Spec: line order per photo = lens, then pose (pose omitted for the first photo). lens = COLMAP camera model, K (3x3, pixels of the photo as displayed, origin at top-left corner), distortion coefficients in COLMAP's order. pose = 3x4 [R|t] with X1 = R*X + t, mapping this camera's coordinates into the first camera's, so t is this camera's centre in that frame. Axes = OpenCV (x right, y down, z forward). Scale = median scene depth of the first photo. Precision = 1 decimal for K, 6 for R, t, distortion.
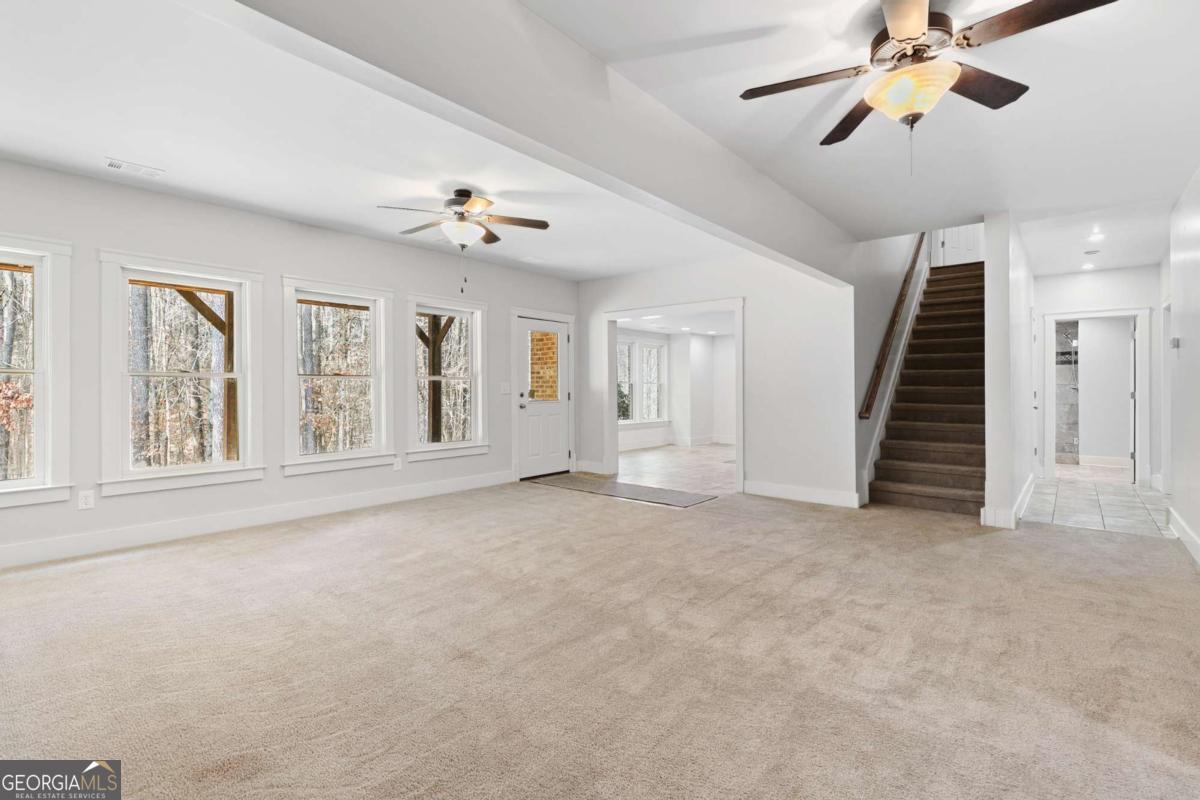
lens RADIAL K [[547.7, 0, 599.2], [0, 547.7, 394.0], [0, 0, 1]] dist [0.001279, -0.000689]
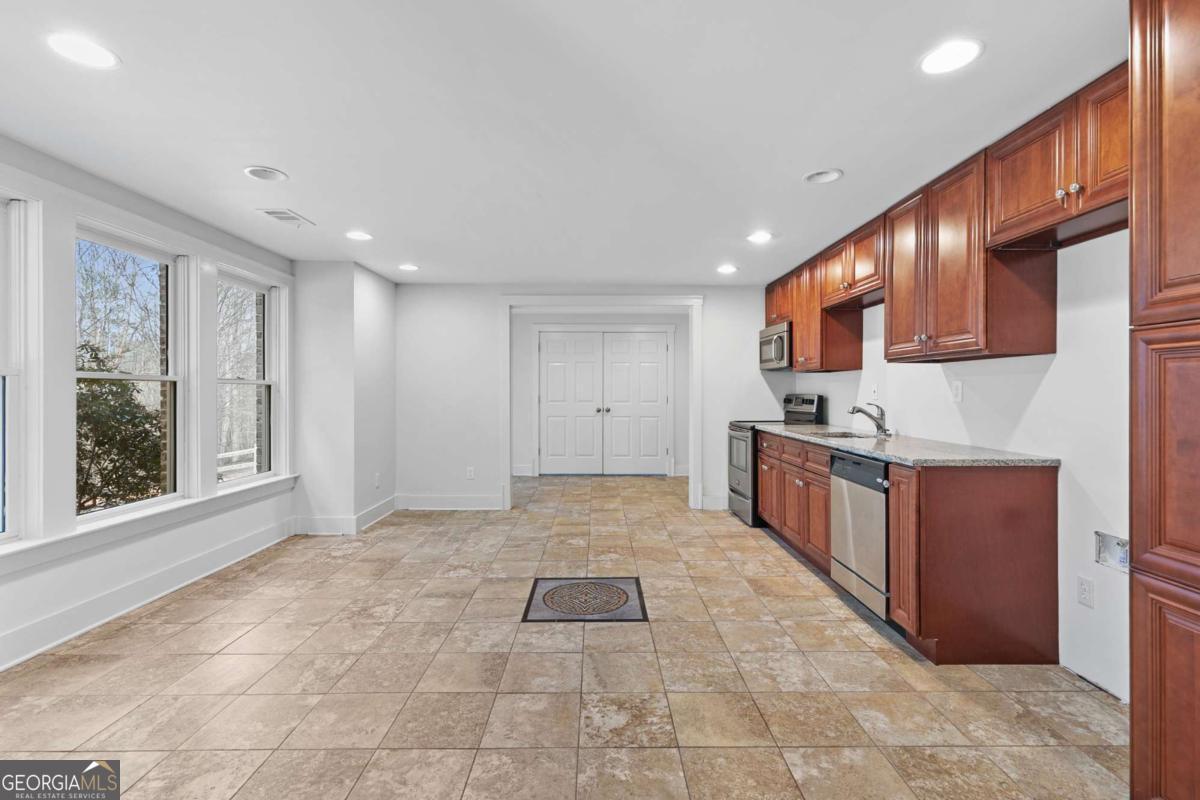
lens RADIAL K [[547.7, 0, 602.1], [0, 547.7, 391.5], [0, 0, 1]] dist [0.001279, -0.000689]
pose [[0.755647, 0.007514, 0.654936, 0.037048], [-0.003490, 0.999966, -0.007446, -0.010967], [-0.654970, 0.003341, 0.755648, 0.558953]]
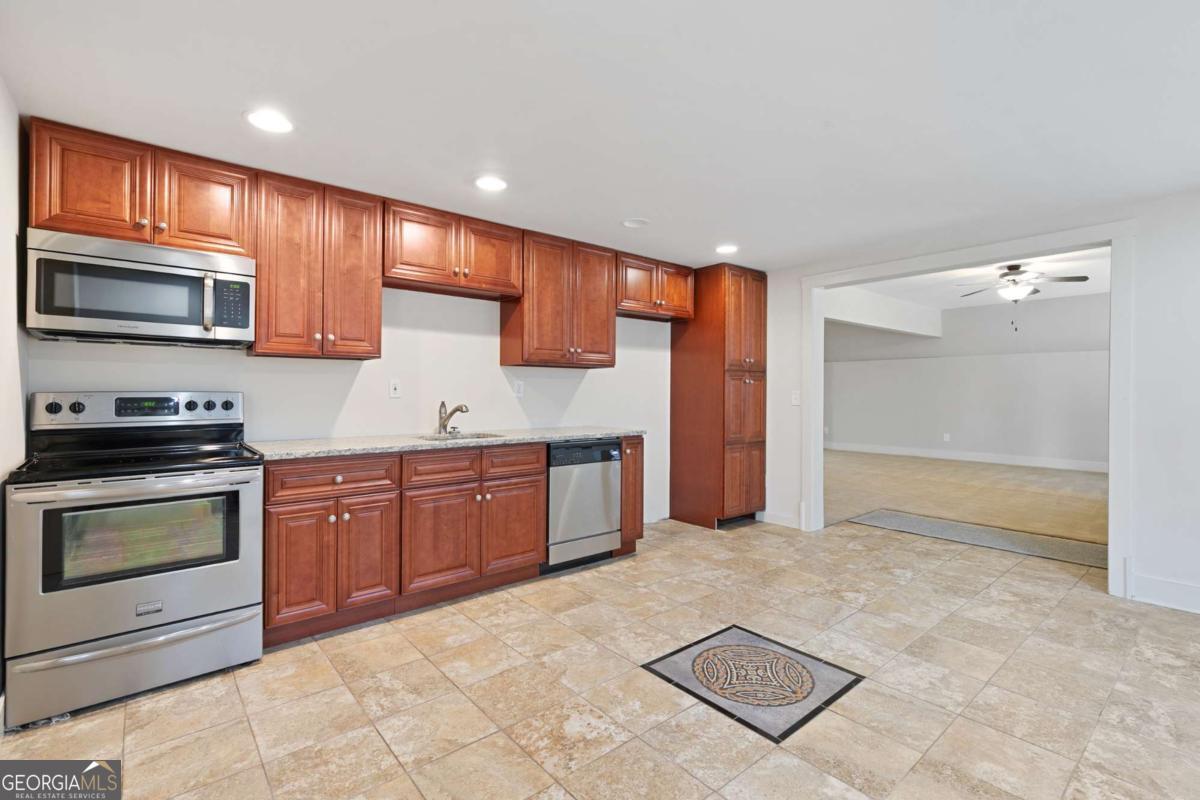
lens RADIAL K [[547.7, 0, 600.9], [0, 547.7, 393.6], [0, 0, 1]] dist [0.001279, -0.000689]
pose [[-0.986847, 0.003820, 0.161612, 0.325705], [0.005471, 0.999937, 0.009775, -0.014793], [-0.161565, 0.010531, -0.986806, 1.174789]]
